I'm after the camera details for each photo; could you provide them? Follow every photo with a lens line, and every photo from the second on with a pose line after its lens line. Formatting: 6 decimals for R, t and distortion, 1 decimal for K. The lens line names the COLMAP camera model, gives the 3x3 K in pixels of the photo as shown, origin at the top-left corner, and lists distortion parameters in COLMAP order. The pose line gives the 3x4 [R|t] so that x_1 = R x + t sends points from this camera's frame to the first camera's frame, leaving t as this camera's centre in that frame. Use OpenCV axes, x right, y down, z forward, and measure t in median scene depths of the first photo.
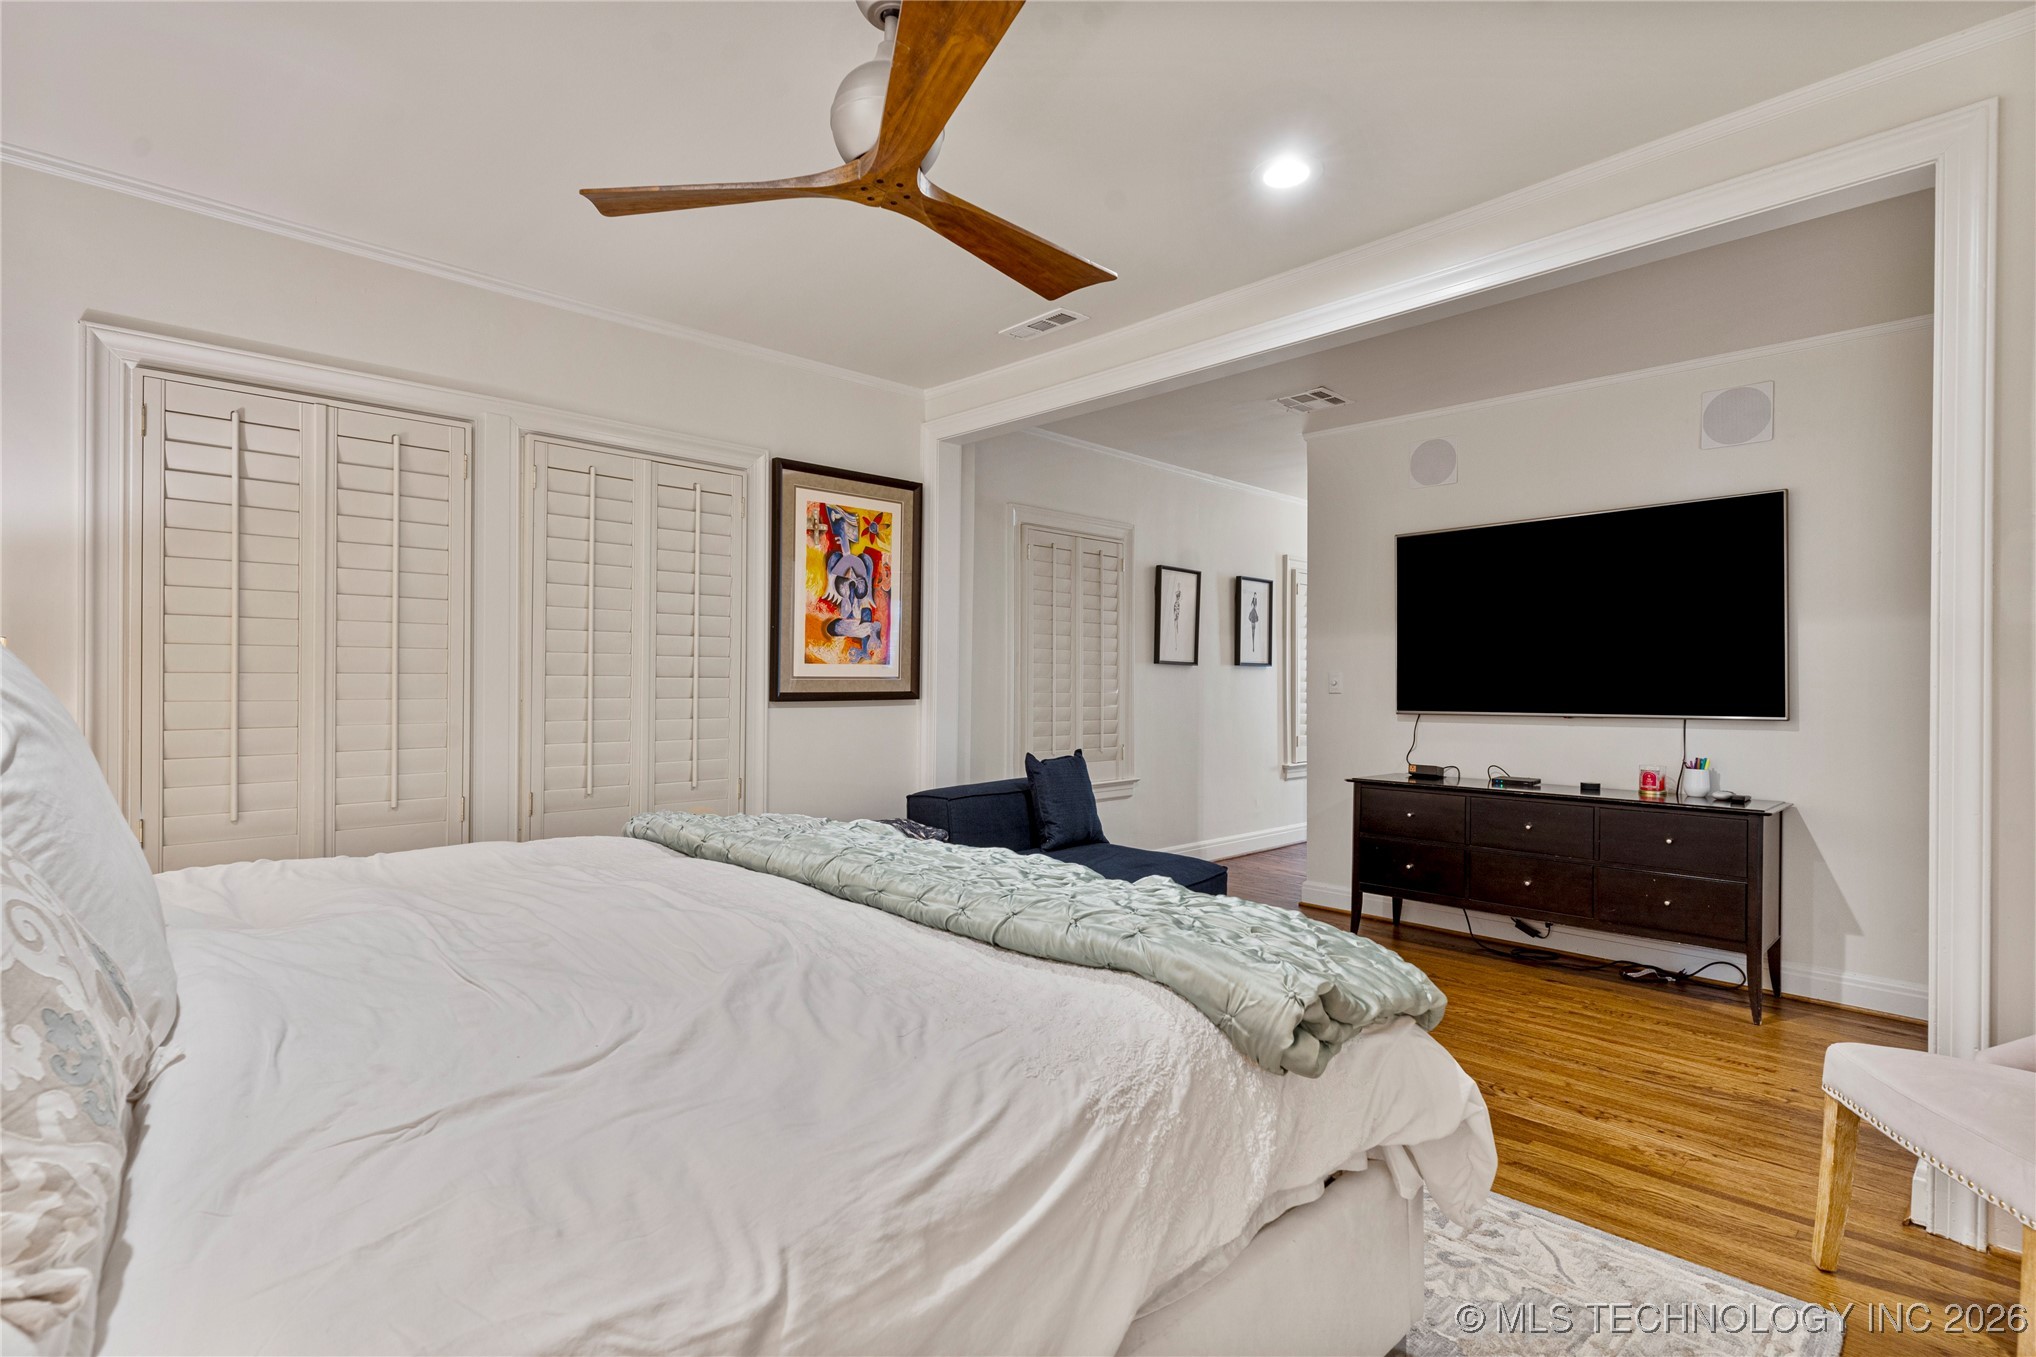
lens RADIAL K [[976.4, 0, 1024.8], [0, 976.4, 675.9], [0, 0, 1]] dist [0.002889, -0.001410]
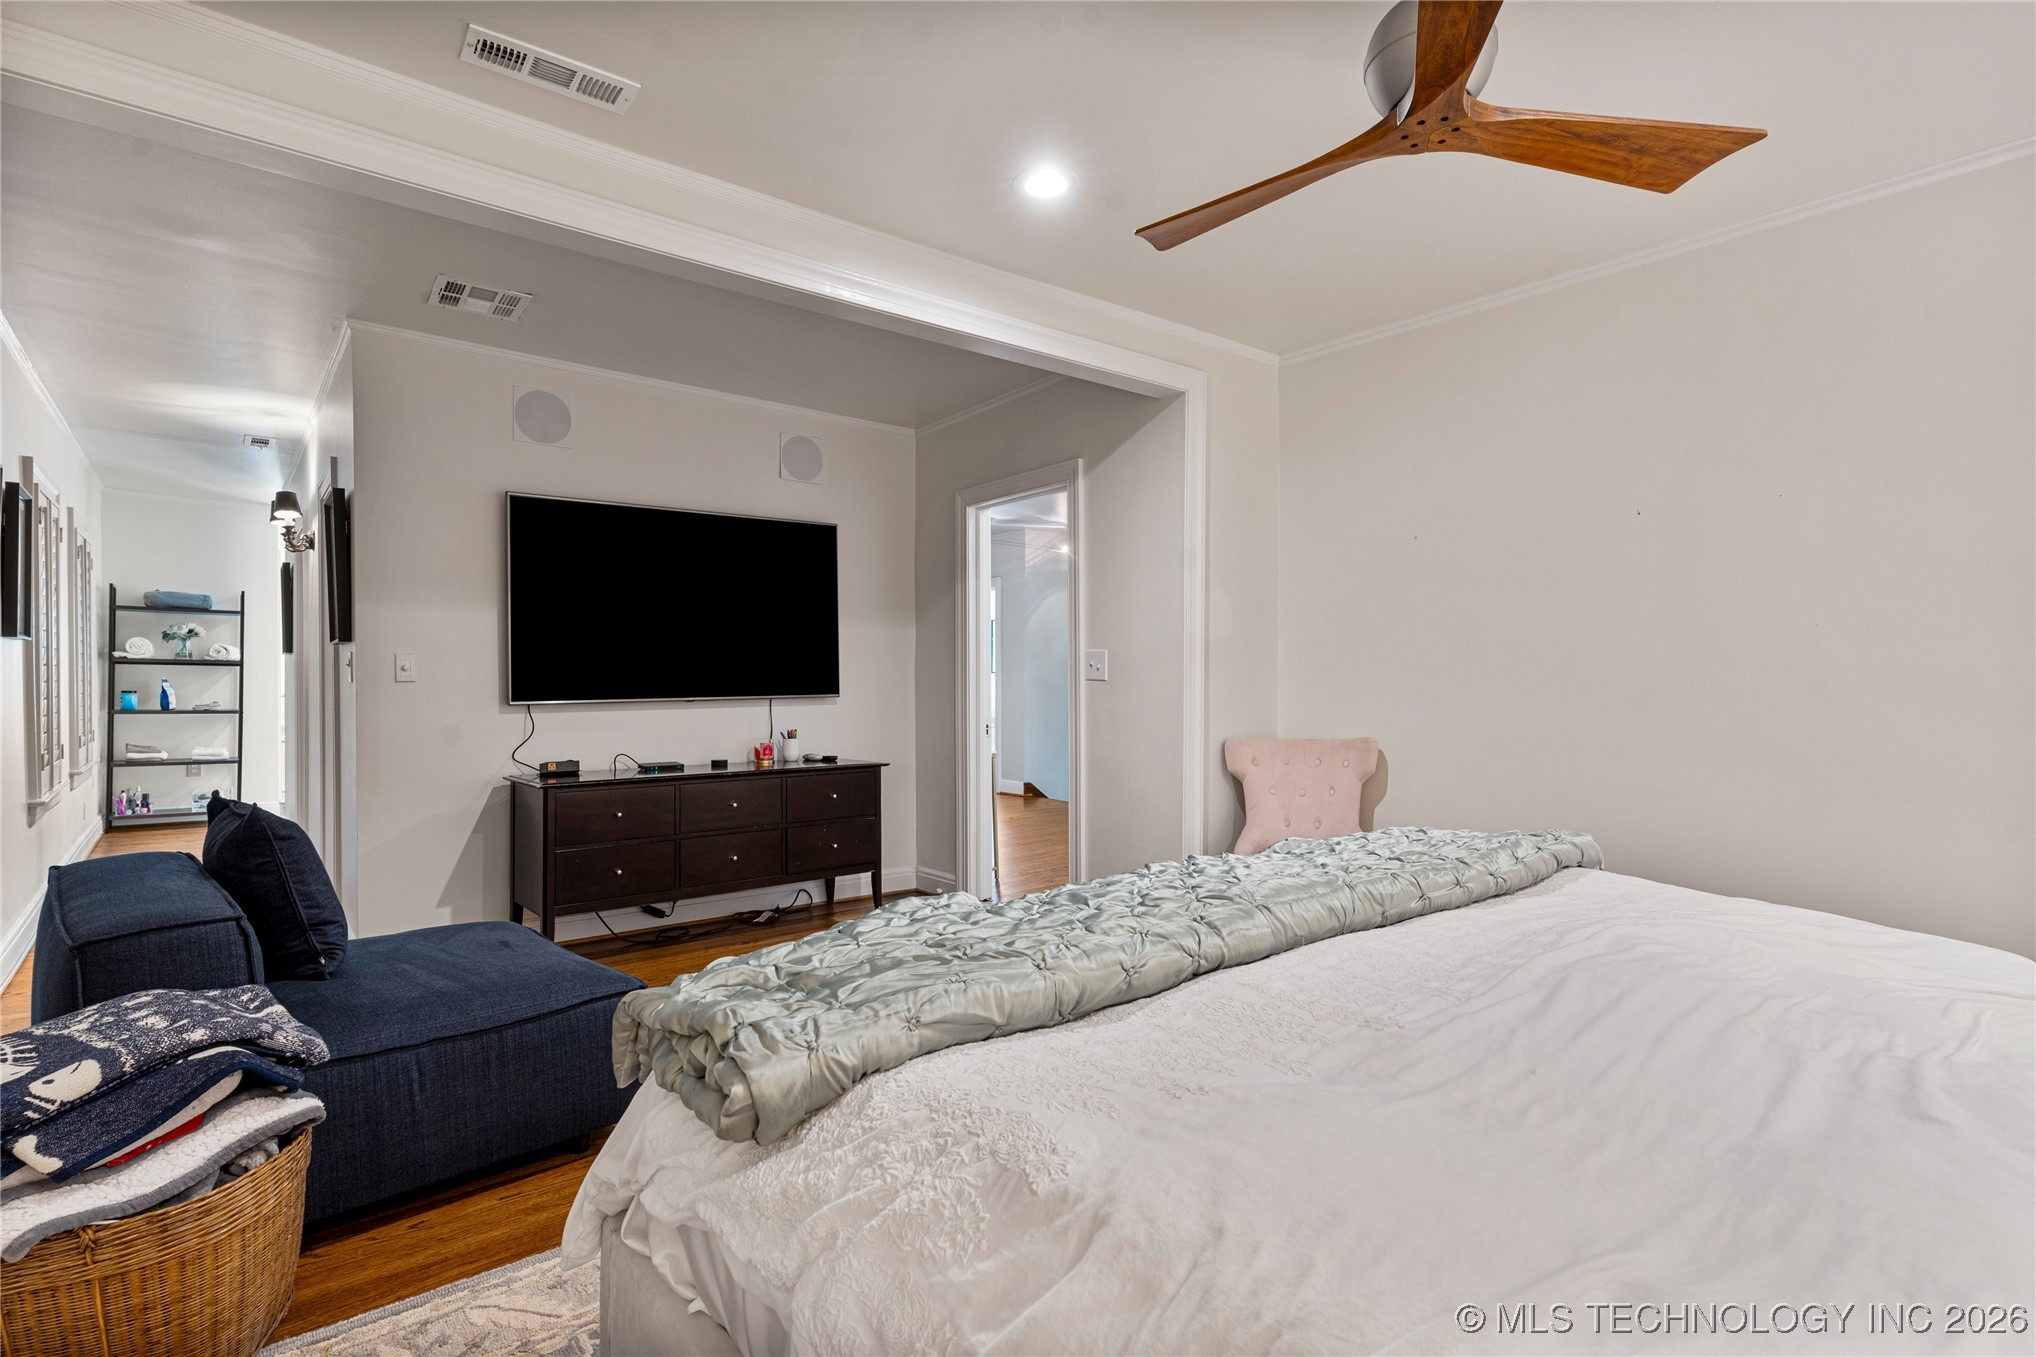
lens RADIAL K [[976.4, 0, 1024.0], [0, 976.4, 686.5], [0, 0, 1]] dist [0.002889, -0.001410]
pose [[0.097722, -0.013639, 0.995120, -0.476846], [-0.006008, 0.999880, 0.014294, 0.009324], [-0.995196, -0.007375, 0.097628, 0.553059]]
